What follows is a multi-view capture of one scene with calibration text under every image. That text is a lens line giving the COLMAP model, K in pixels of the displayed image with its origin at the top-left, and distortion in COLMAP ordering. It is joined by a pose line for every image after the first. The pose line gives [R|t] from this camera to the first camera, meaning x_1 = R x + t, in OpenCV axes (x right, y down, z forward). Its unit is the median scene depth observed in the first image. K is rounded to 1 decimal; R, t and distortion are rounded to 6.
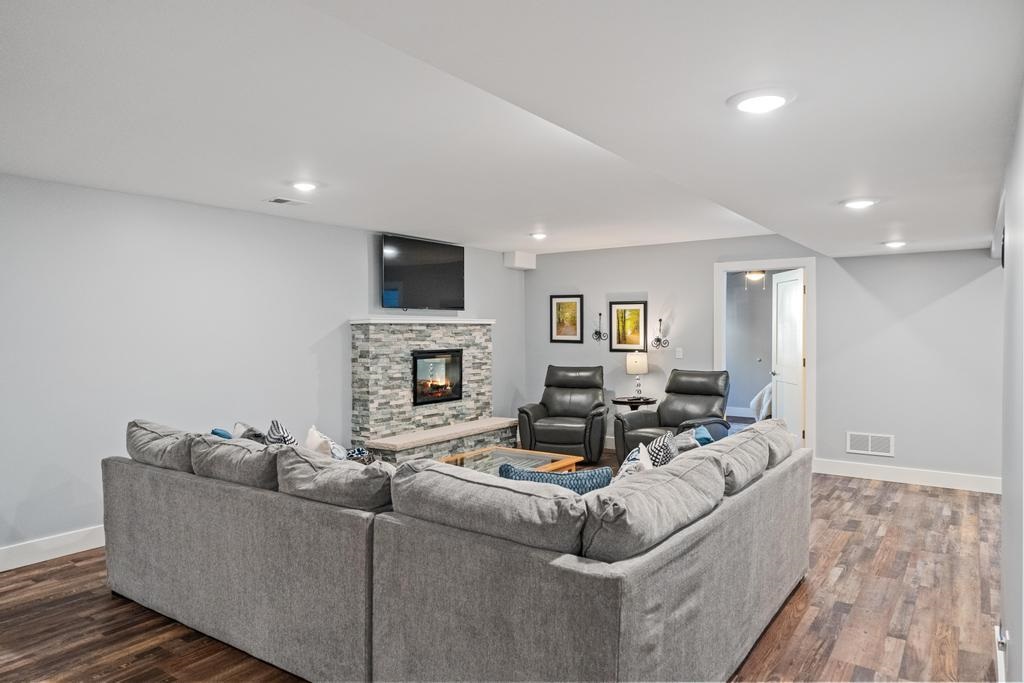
lens RADIAL K [[644.3, 0, 507.7], [0, 644.3, 336.7], [0, 0, 1]] dist [0.001880, 0.000136]
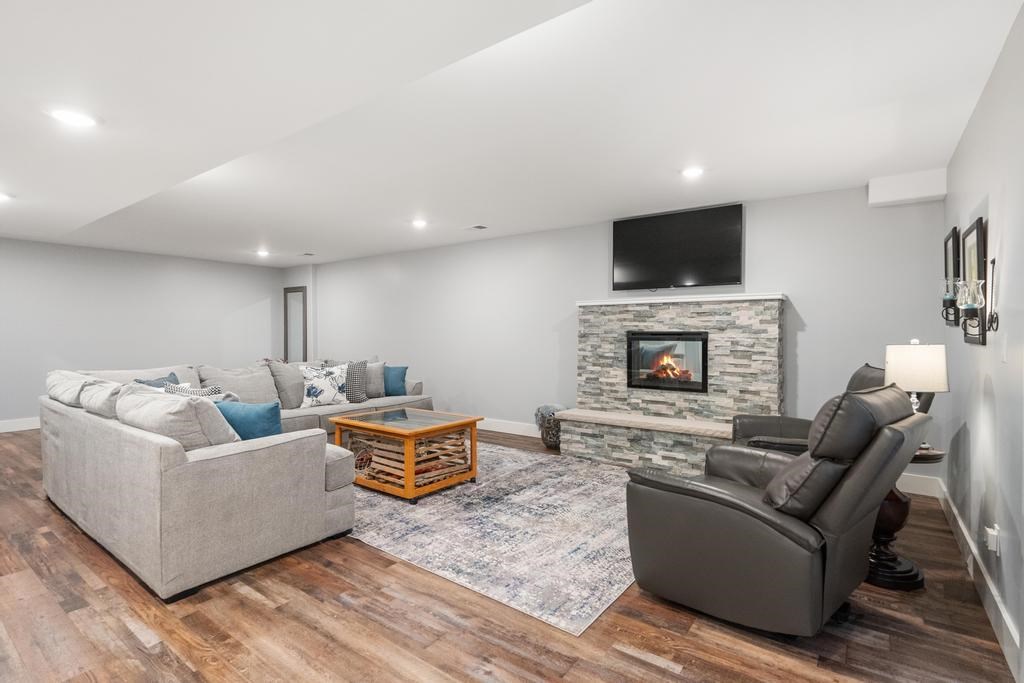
lens RADIAL K [[483.7, 0, 507.7], [0, 483.7, 340.6], [0, 0, 1]] dist [-0.009300, 0.000015]
pose [[0.004508, 0.020780, -0.999774, 0.589482], [-0.012983, 0.999701, 0.020720, 0.022585], [0.999906, 0.012887, 0.004776, 0.802097]]
